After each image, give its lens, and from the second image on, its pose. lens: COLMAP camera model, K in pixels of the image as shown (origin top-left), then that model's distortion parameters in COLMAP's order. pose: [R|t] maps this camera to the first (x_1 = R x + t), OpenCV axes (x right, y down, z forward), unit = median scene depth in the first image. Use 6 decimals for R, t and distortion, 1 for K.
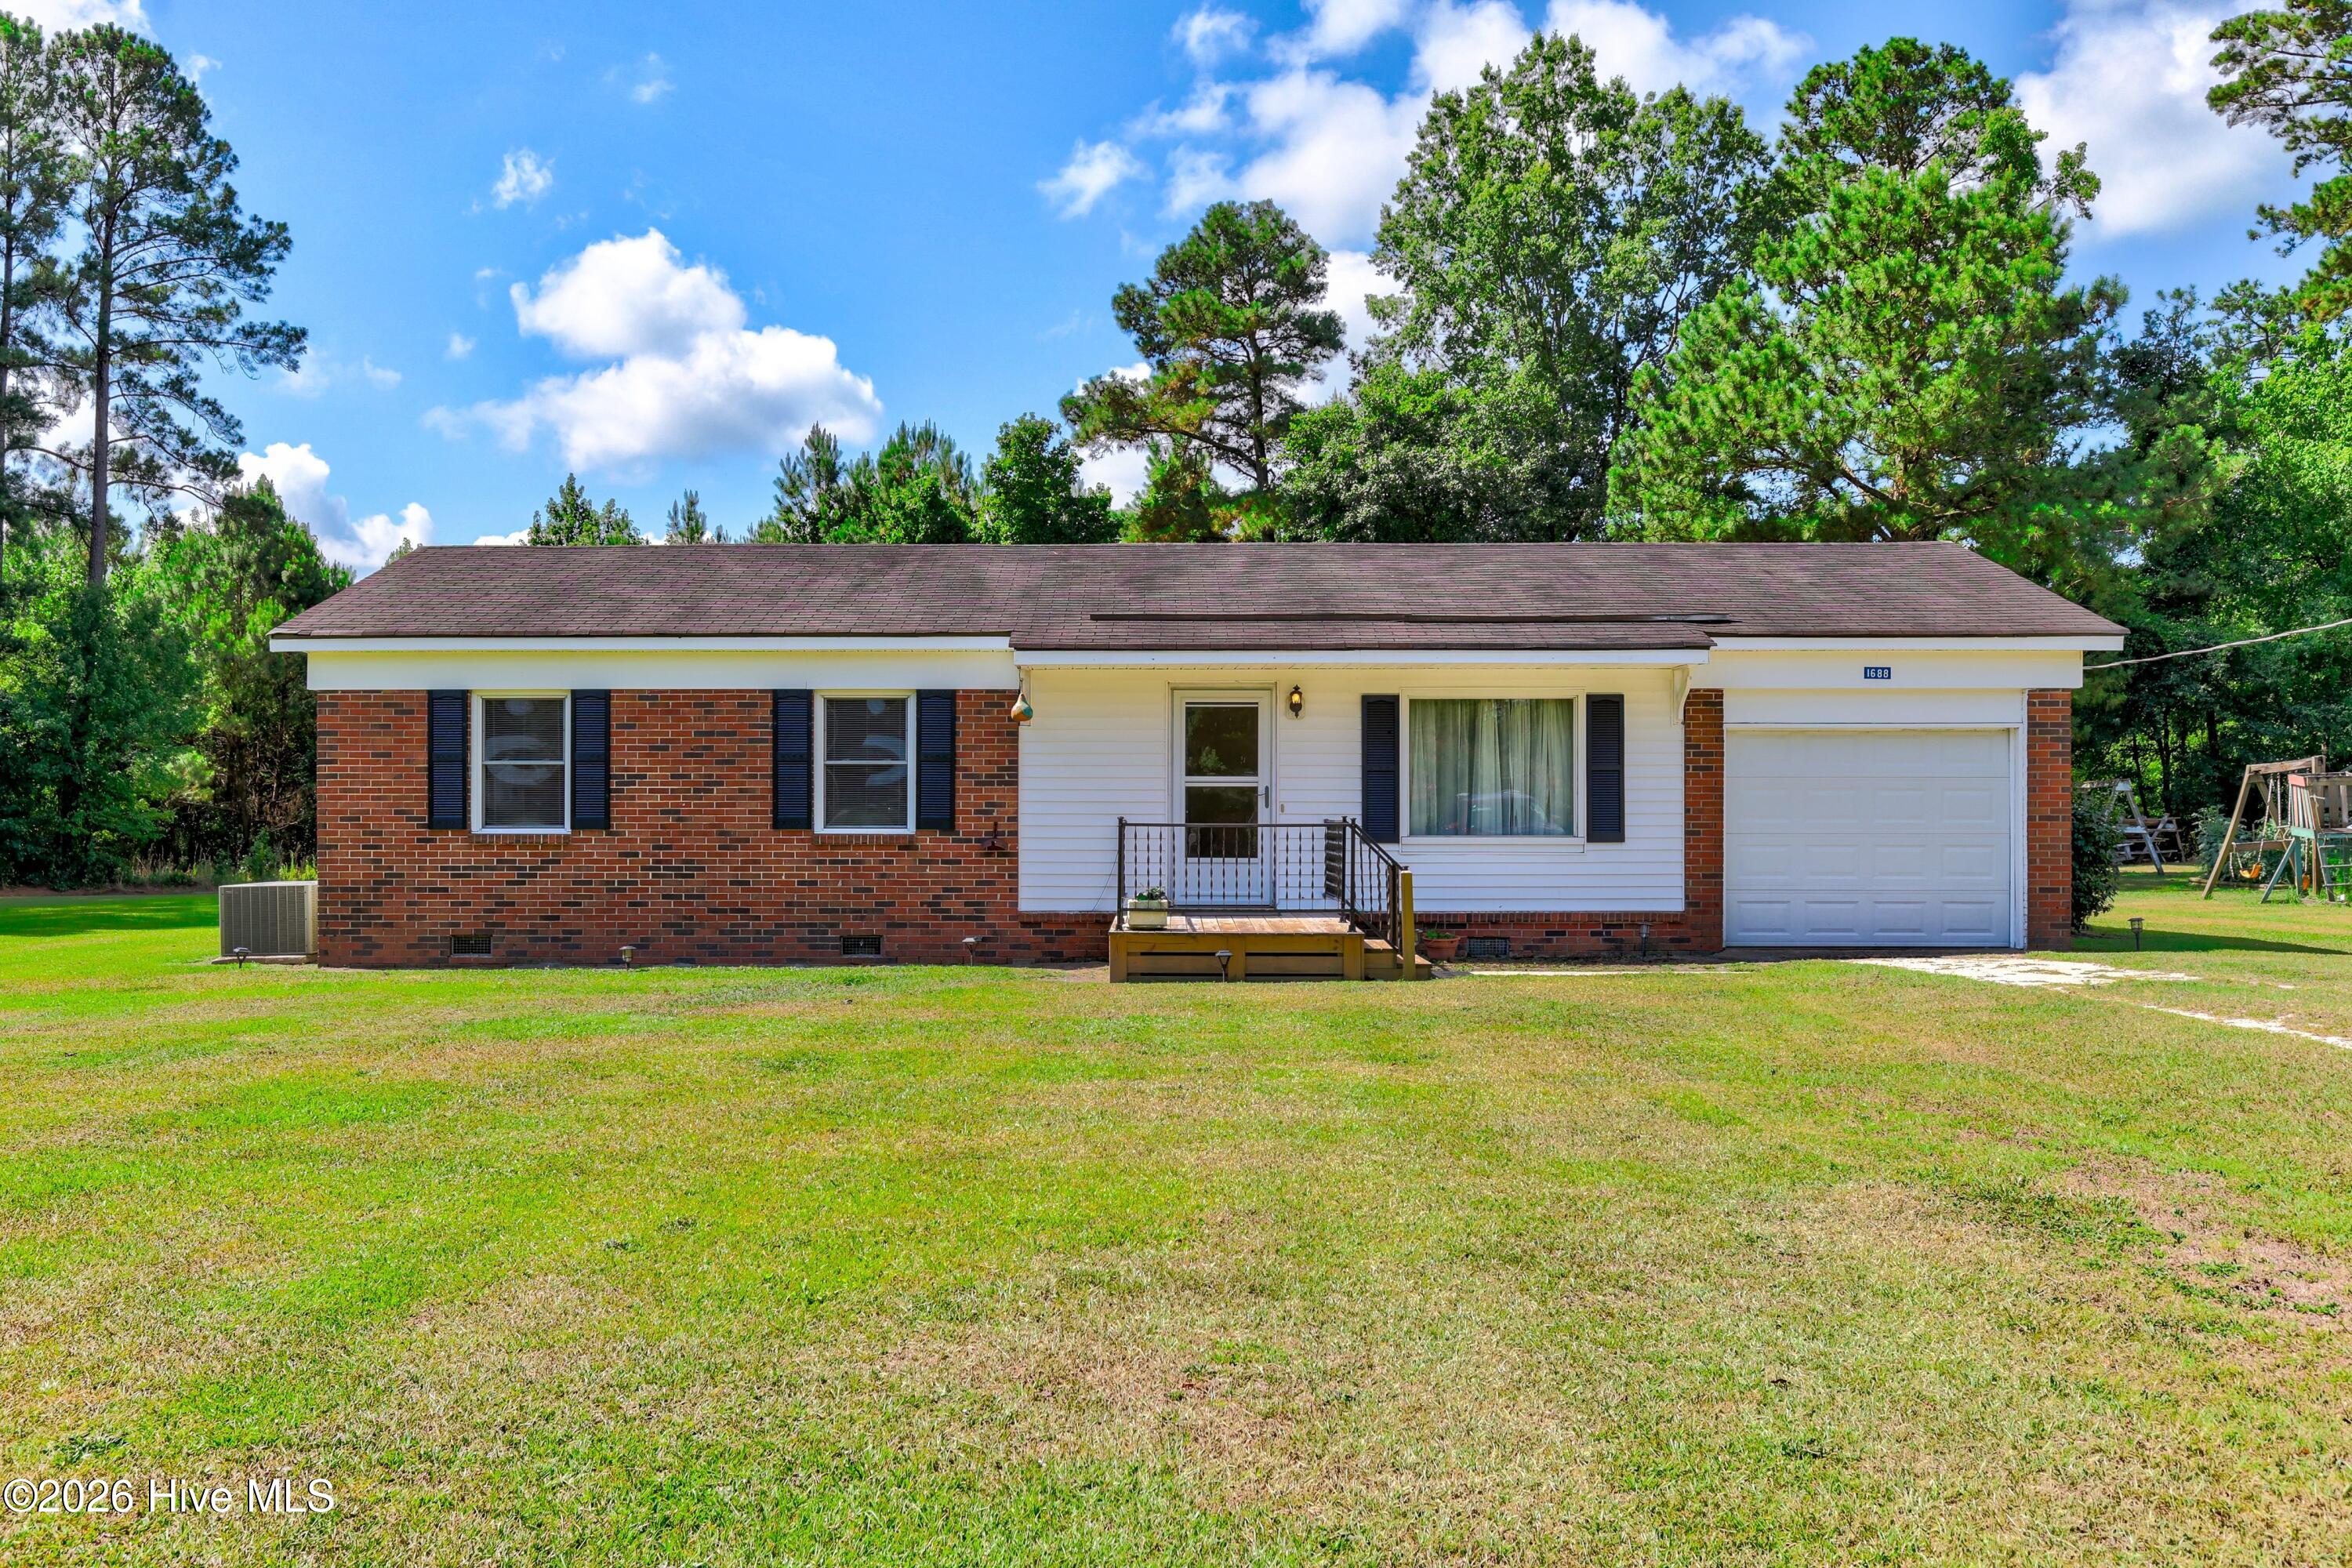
lens RADIAL K [[1876.4, 0, 1176.0], [0, 1876.4, 784.0], [0, 0, 1]] dist [0.005462, -0.055693]
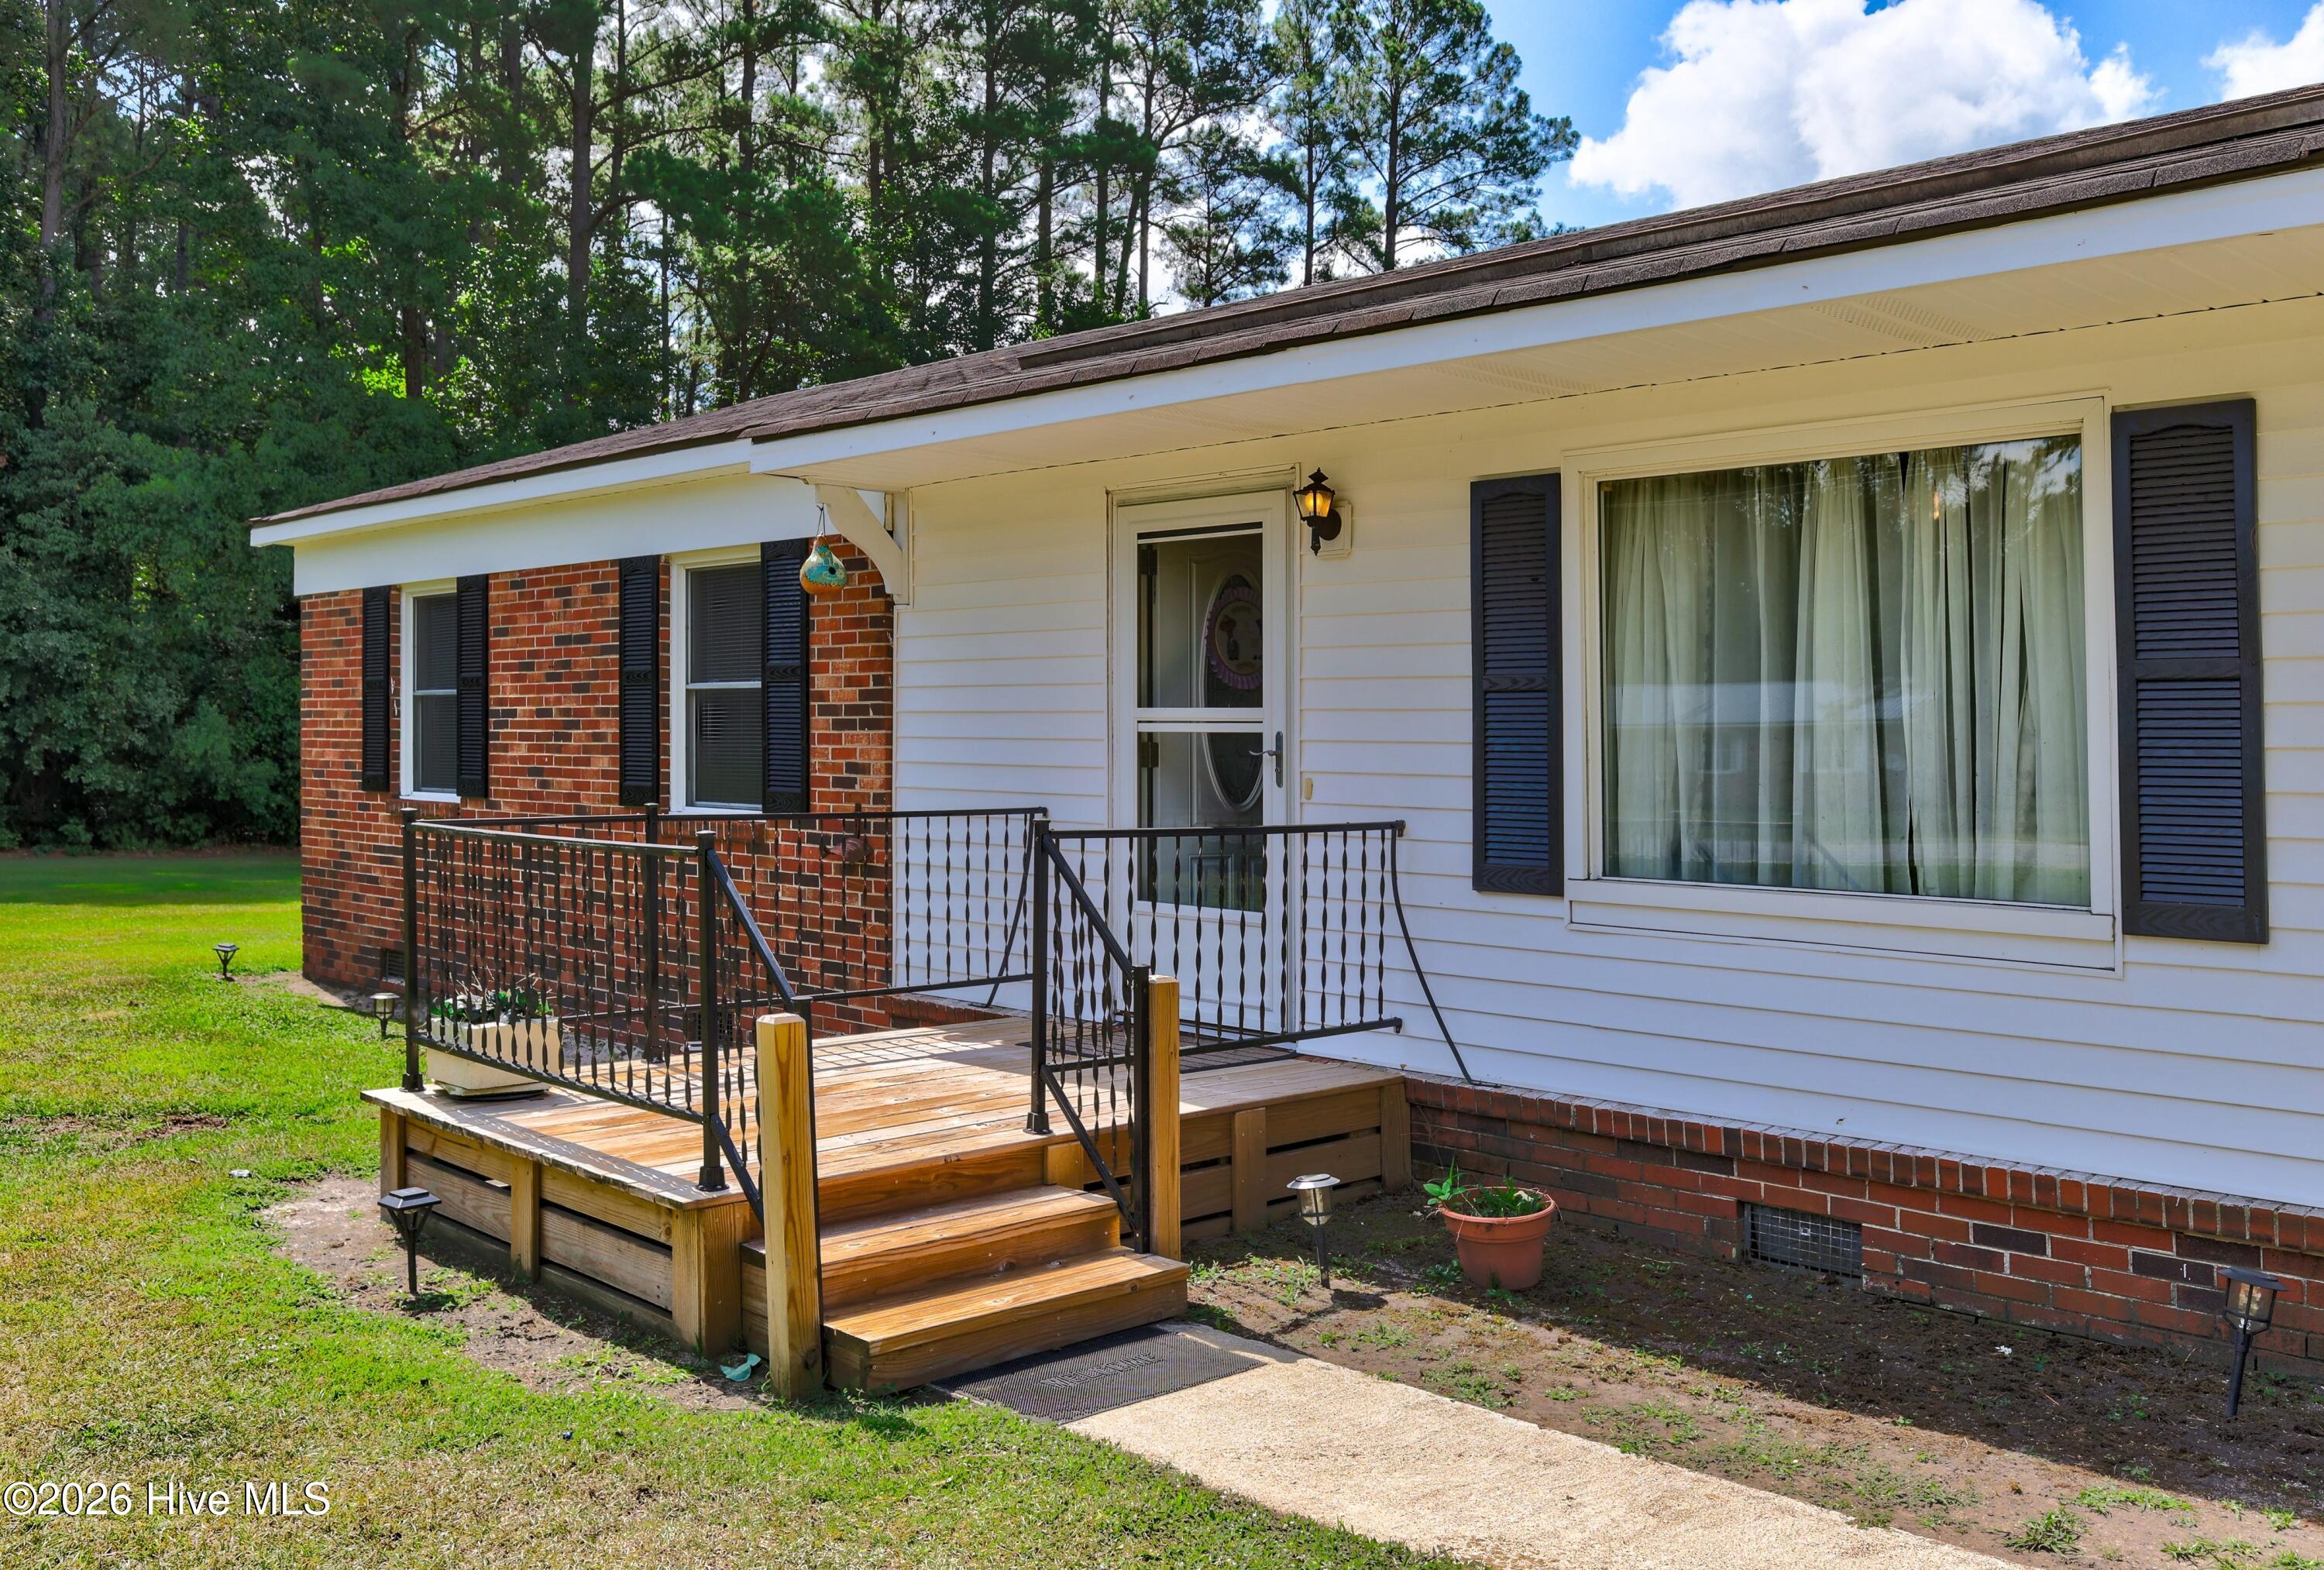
lens RADIAL K [[2052.9, 0, 1107.9], [0, 2052.9, 523.9], [0, 0, 1]] dist [-0.025473, -0.000931]
pose [[0.689242, -0.070425, -0.721100, 0.336611], [-0.002805, 0.994998, -0.099856, 0.000821], [0.724525, 0.070847, 0.685597, 0.676431]]
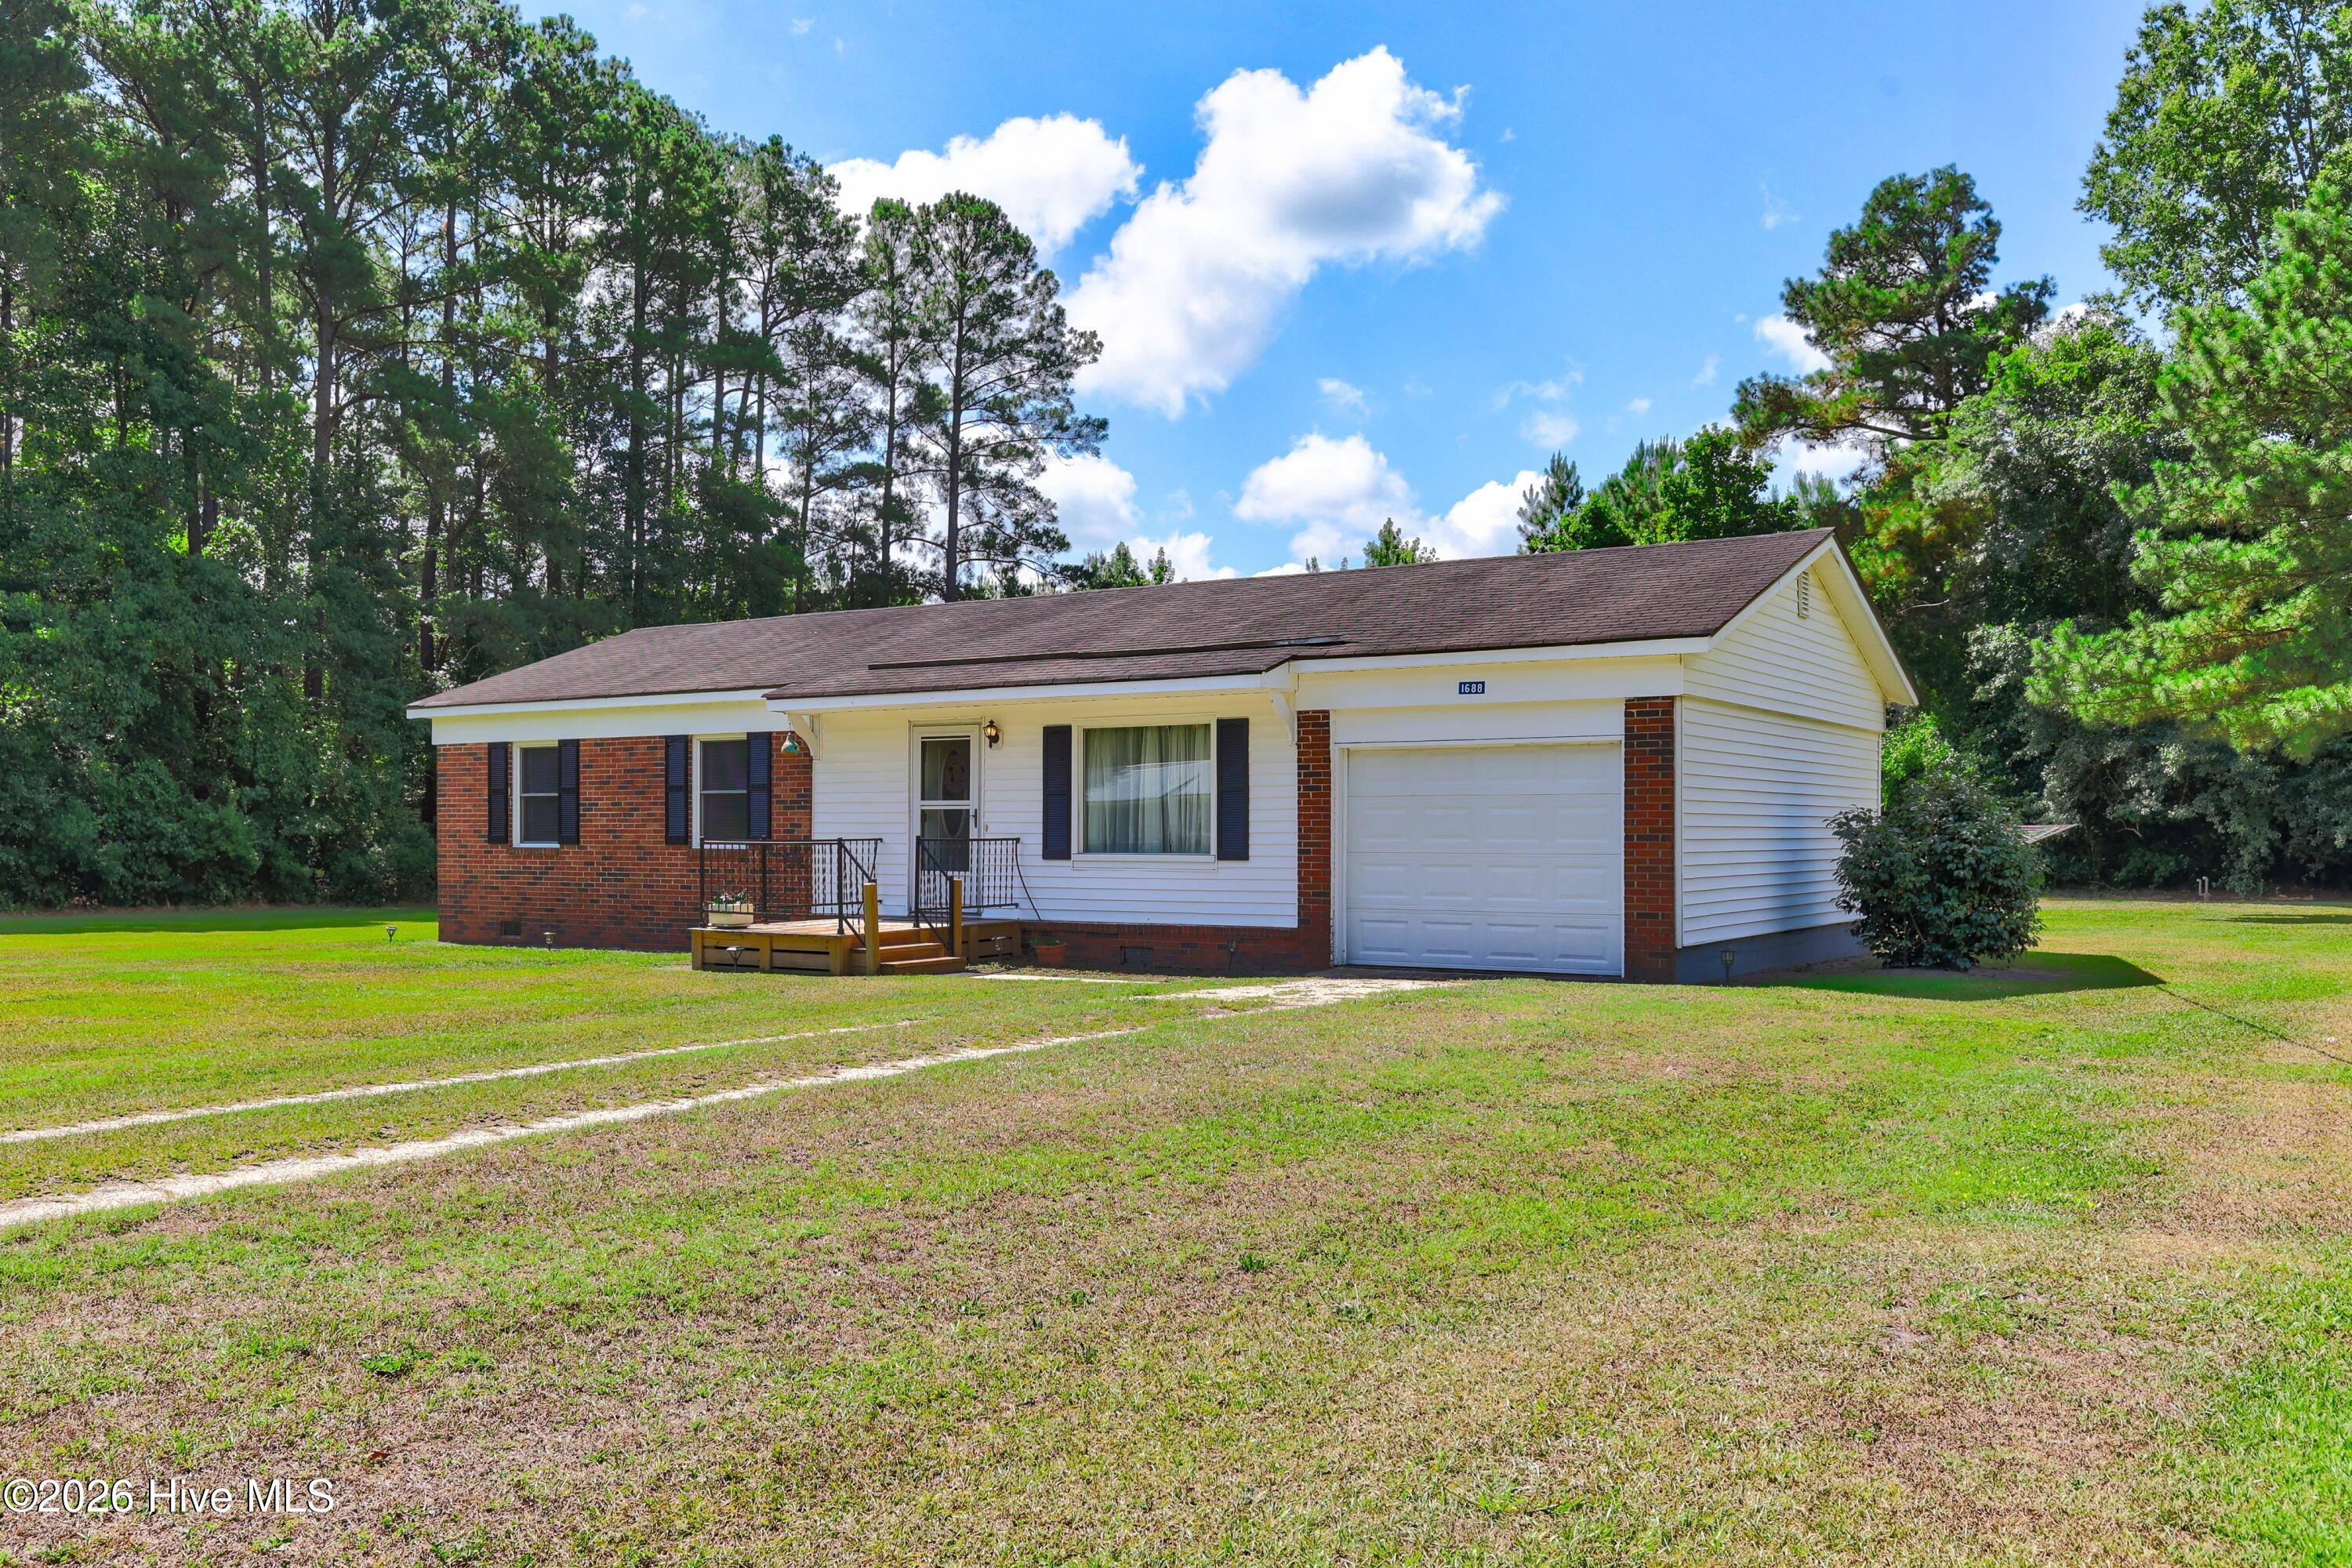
lens RADIAL K [[1858.0, 0, 1176.0], [0, 1858.0, 784.0], [0, 0, 1]] dist [-0.005127, -0.005724]
pose [[0.854331, -0.013412, -0.519557, 0.738633], [0.008868, 0.999898, -0.011229, -0.000037], [0.519654, 0.004985, 0.854362, 0.099045]]
